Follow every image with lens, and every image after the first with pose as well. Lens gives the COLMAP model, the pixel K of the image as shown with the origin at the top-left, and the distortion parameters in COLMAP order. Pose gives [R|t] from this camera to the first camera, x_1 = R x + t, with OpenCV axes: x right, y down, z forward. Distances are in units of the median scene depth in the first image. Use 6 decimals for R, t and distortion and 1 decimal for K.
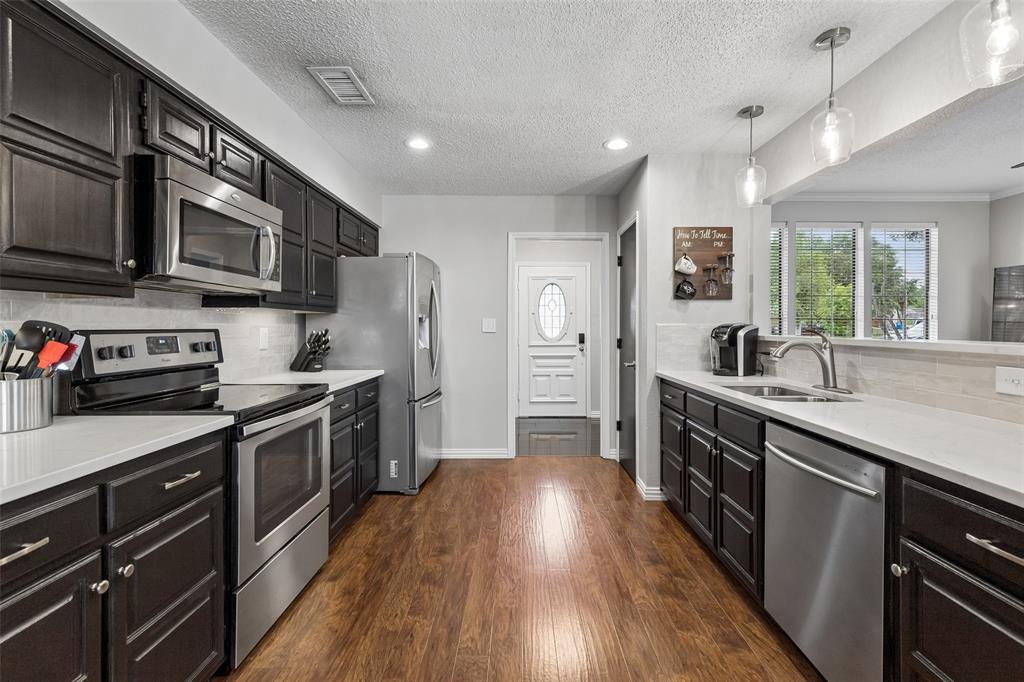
lens RADIAL K [[462.0, 0, 518.7], [0, 462.0, 327.7], [0, 0, 1]] dist [0.004862, -0.000913]
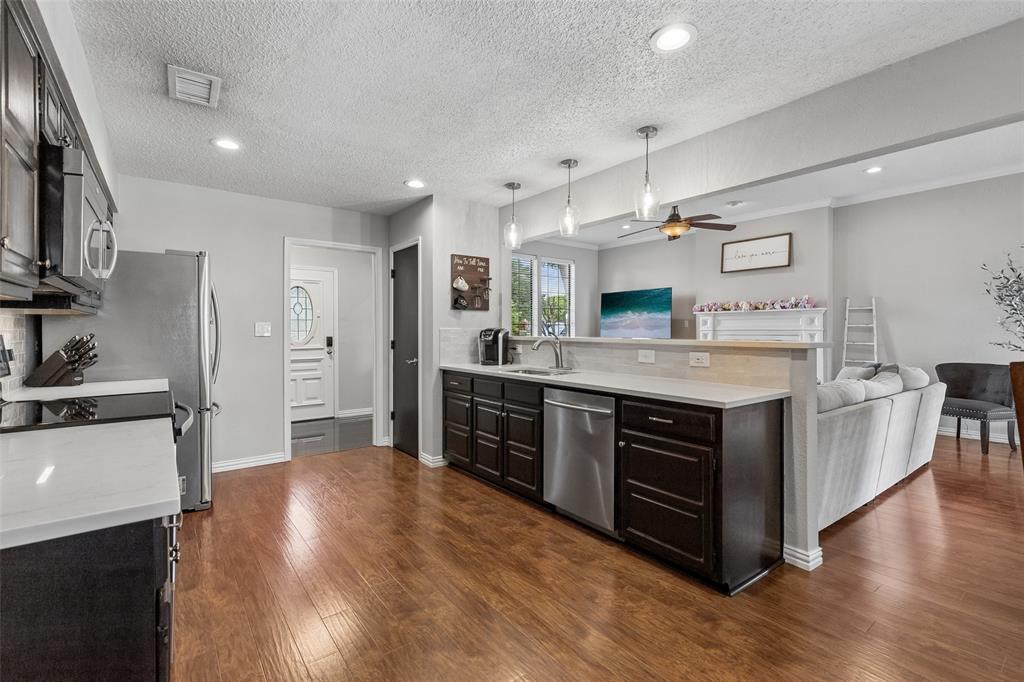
lens RADIAL K [[462.0, 0, 518.7], [0, 462.0, 327.7], [0, 0, 1]] dist [0.004862, -0.000913]
pose [[0.789881, 0.002339, 0.613255, -0.317752], [0.001931, 0.999978, -0.006301, -0.000941], [-0.613257, 0.006161, 0.789860, -0.146347]]
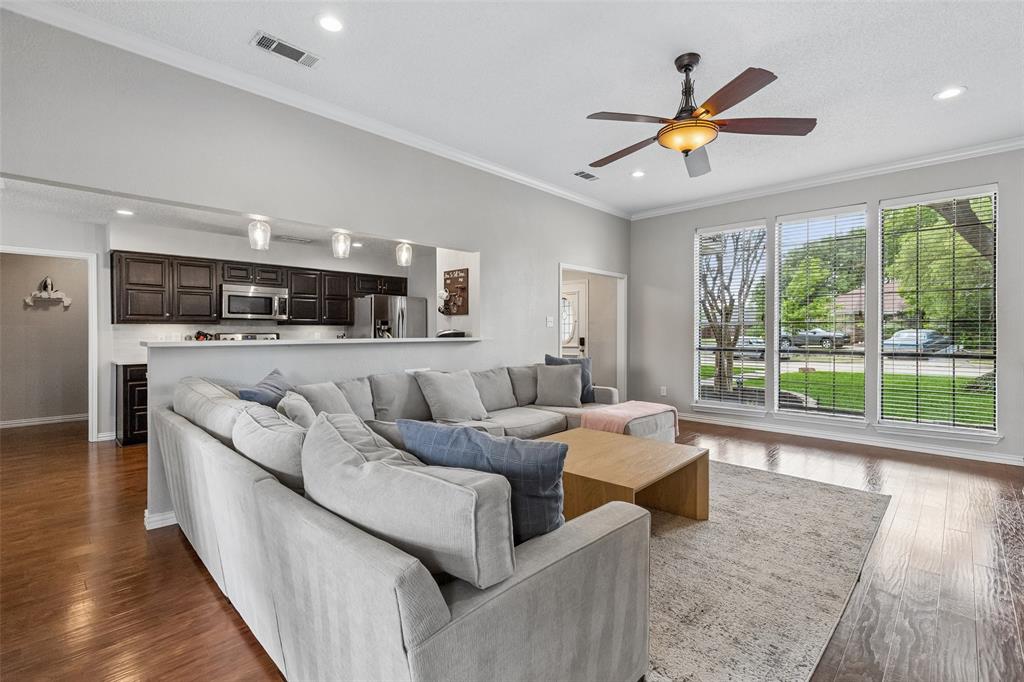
lens RADIAL K [[462.0, 0, 518.7], [0, 462.0, 327.7], [0, 0, 1]] dist [0.004862, -0.000913]
pose [[0.721765, -0.003274, -0.692130, 1.680767], [-0.003977, 0.999953, -0.008877, -0.003527], [0.692126, 0.009159, 0.721718, -0.004430]]
